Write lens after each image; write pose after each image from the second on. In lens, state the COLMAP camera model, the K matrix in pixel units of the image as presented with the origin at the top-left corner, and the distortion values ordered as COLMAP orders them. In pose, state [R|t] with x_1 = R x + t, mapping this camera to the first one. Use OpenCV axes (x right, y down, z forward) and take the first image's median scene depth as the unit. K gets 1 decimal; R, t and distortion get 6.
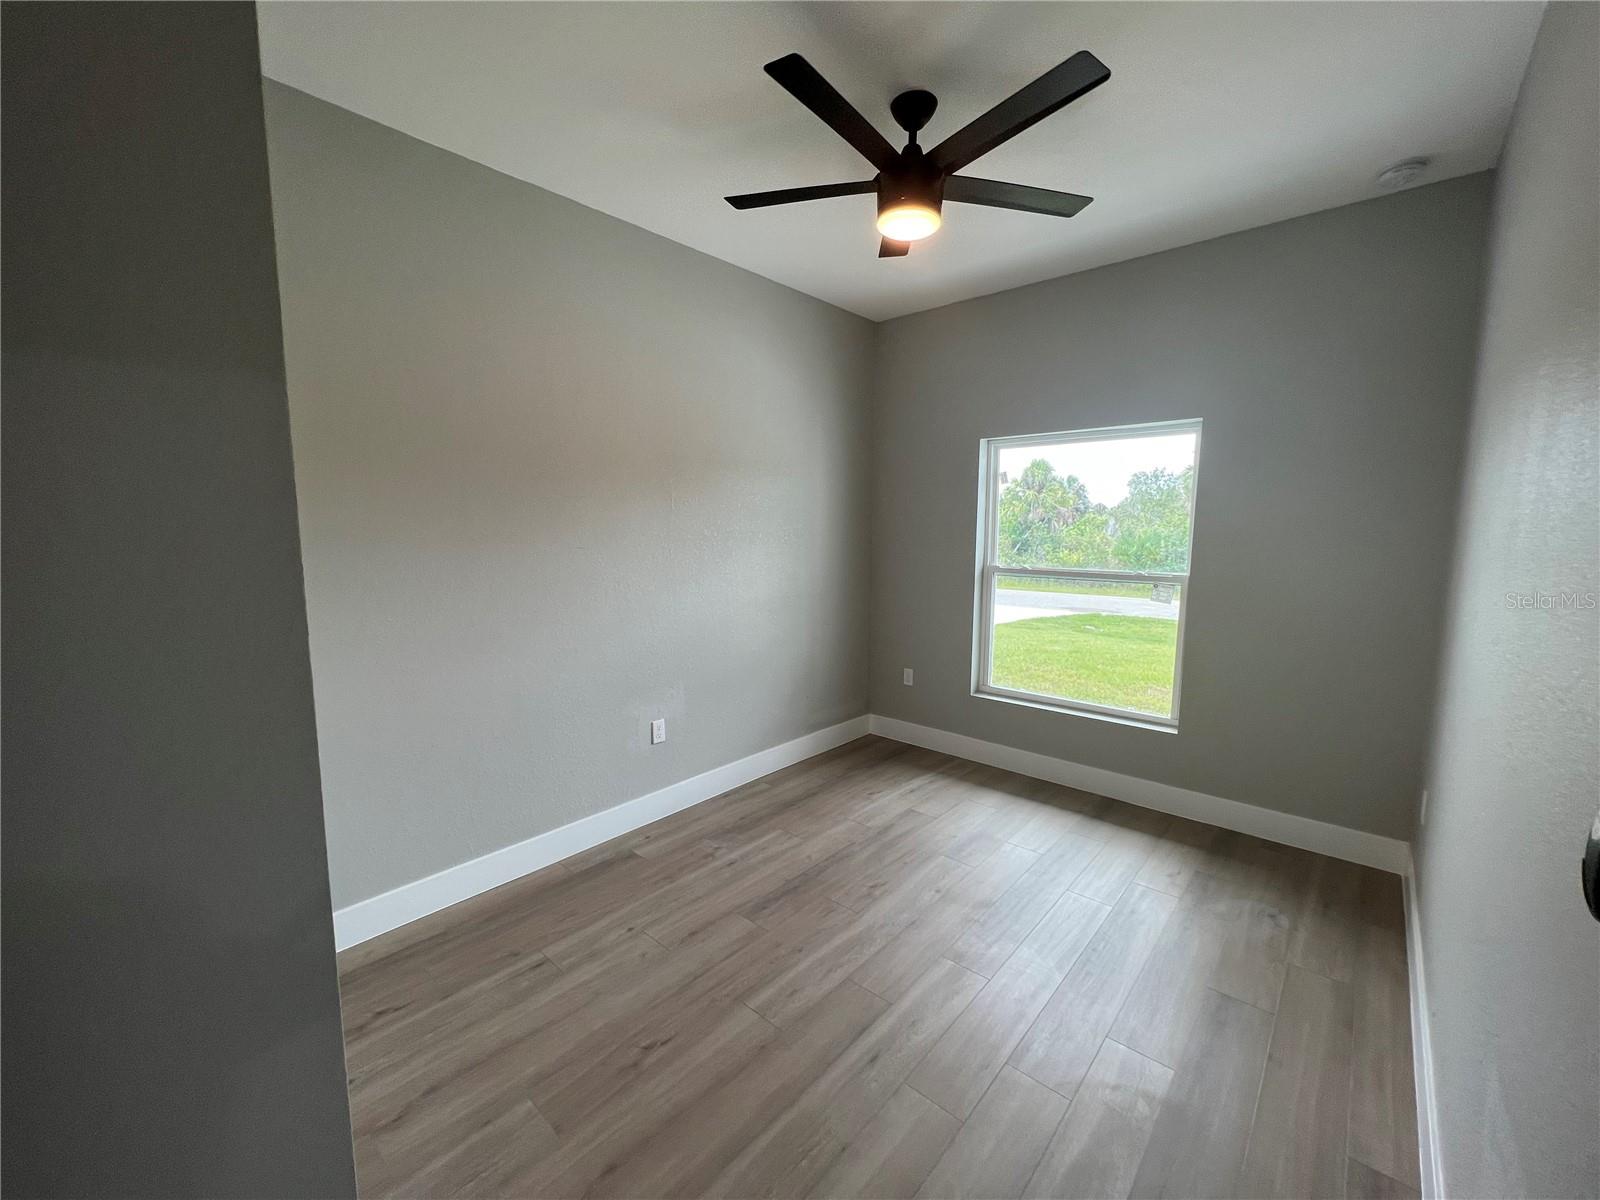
lens RADIAL K [[640.2, 0, 799.4], [0, 640.2, 604.0], [0, 0, 1]] dist [-0.000046, 0.000101]
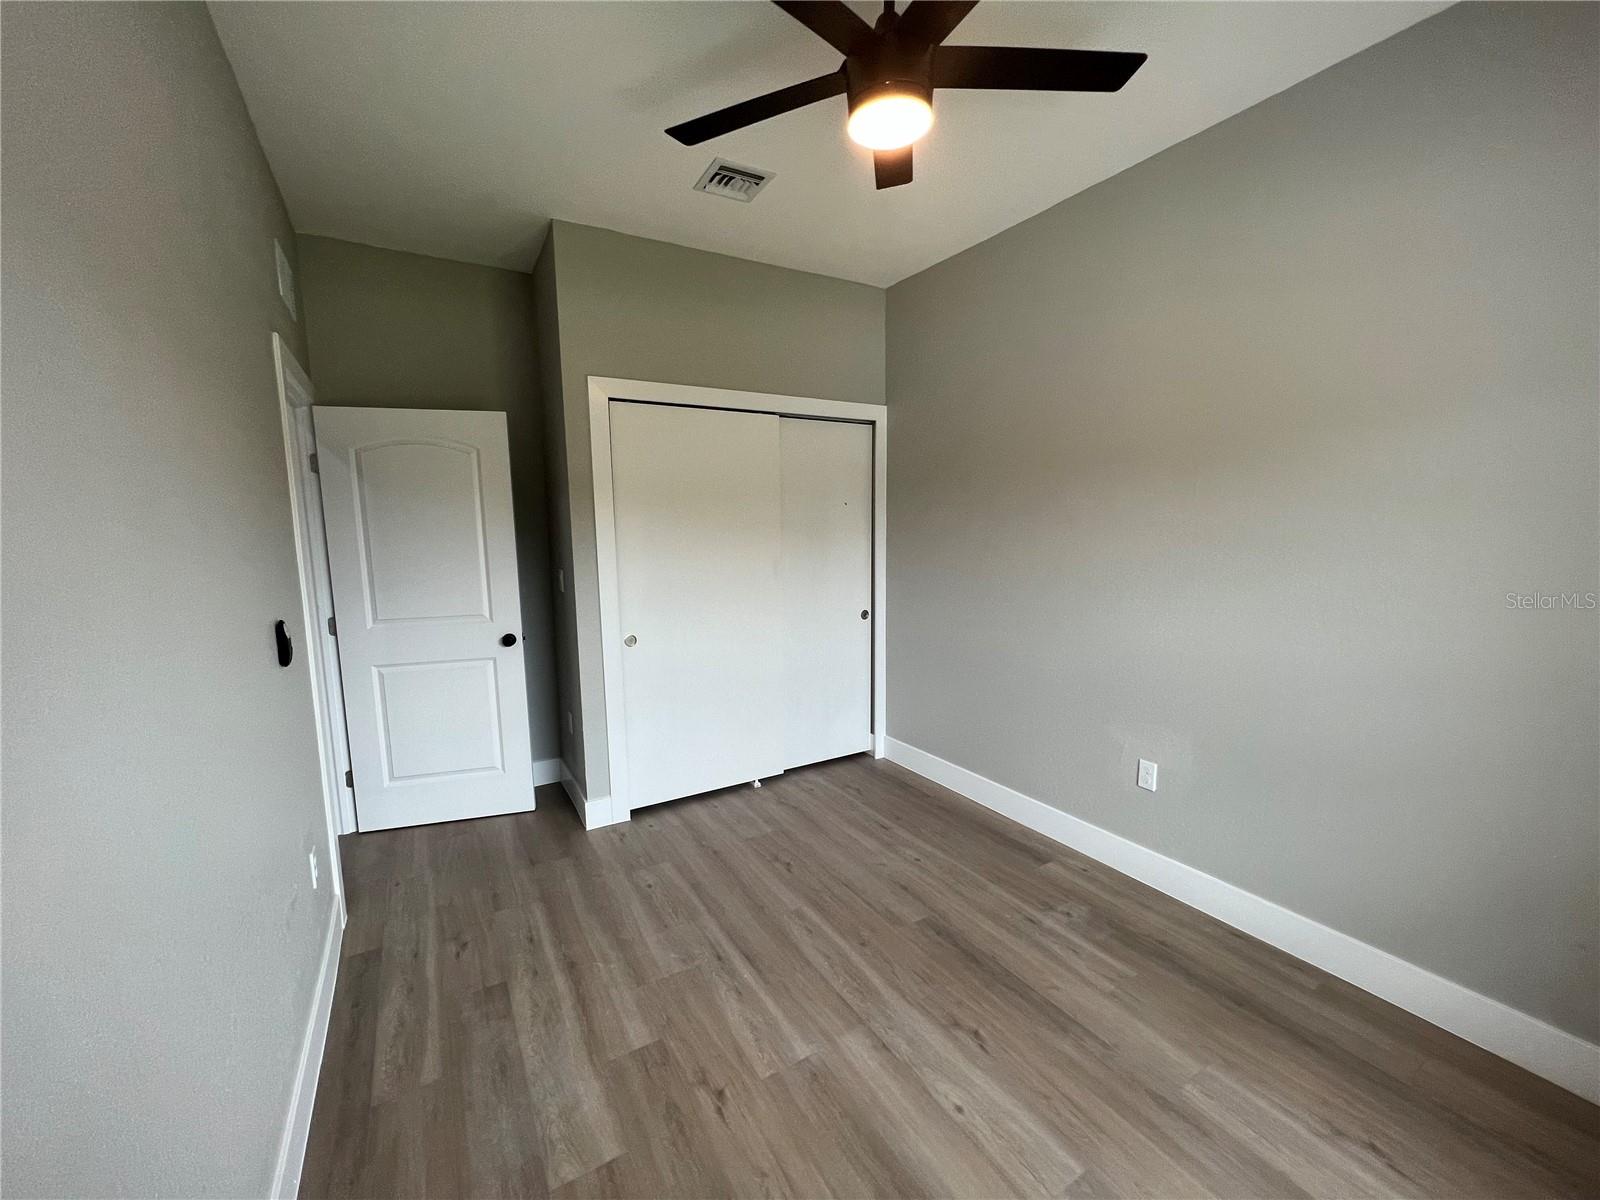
lens RADIAL K [[642.5, 0, 800.0], [0, 642.5, 600.0], [0, 0, 1]] dist [0.002715, -0.000196]
pose [[-0.292076, 0.120311, -0.948798, 0.709976], [-0.108698, 0.981452, 0.157913, -0.105916], [0.950198, 0.149255, -0.273581, 0.848721]]
